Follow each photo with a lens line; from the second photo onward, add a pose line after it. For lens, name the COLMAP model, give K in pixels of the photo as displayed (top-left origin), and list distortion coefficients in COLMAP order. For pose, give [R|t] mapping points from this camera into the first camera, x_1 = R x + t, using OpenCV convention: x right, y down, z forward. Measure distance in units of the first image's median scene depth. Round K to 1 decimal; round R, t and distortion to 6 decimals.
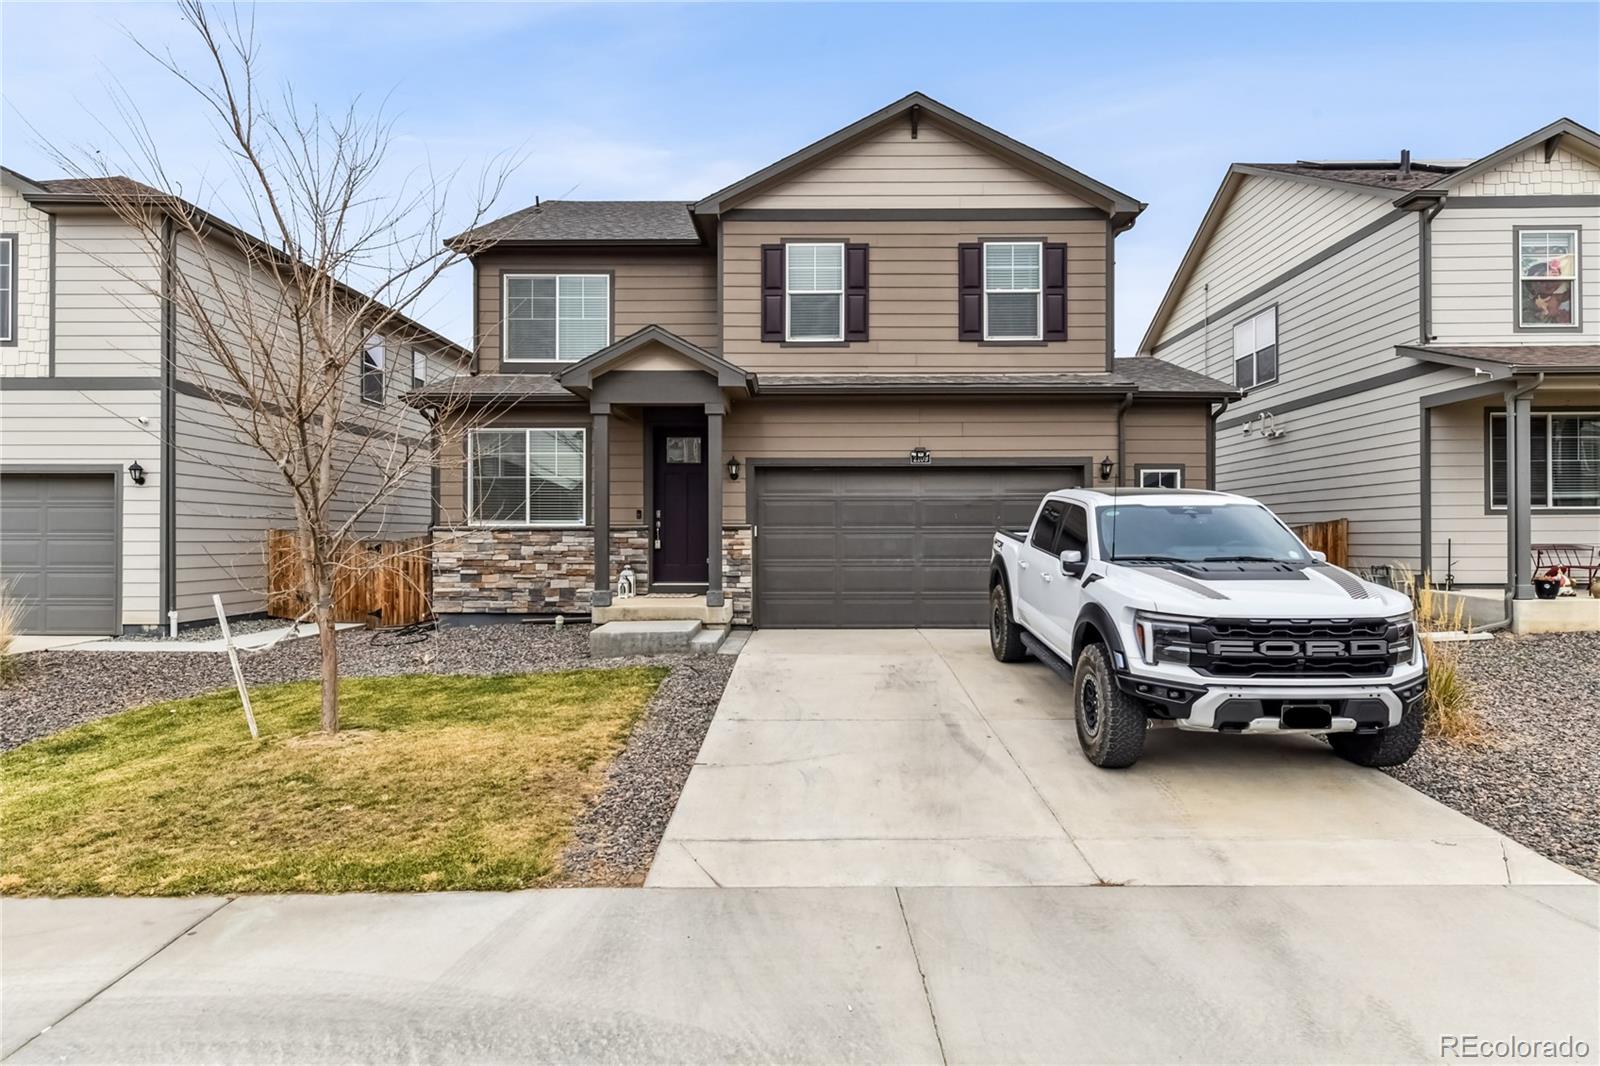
lens RADIAL K [[881.2, 0, 802.1], [0, 881.2, 532.9], [0, 0, 1]] dist [0.004846, 0.000591]
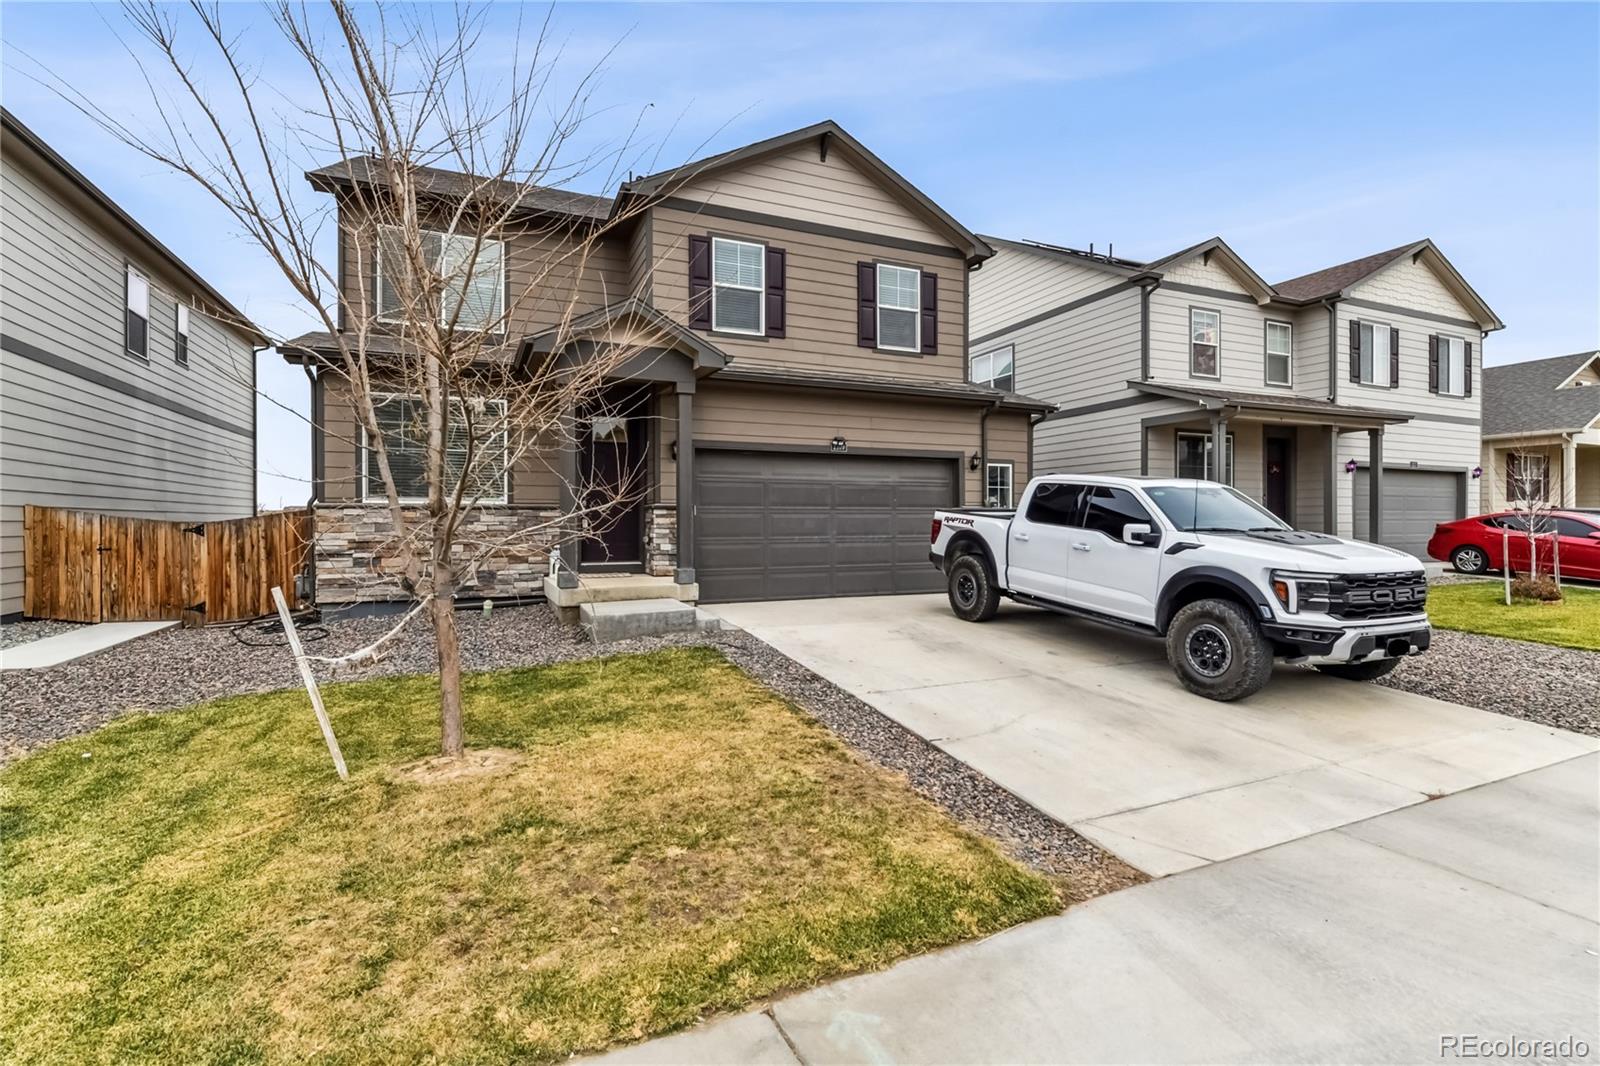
lens RADIAL K [[736.4, 0, 805.1], [0, 736.4, 527.7], [0, 0, 1]] dist [-0.005047, -0.000046]
pose [[0.909704, -0.003953, 0.415238, -0.291635], [-0.001148, 0.999927, 0.012036, 0.007695], [-0.415256, -0.011426, 0.909633, 0.156484]]
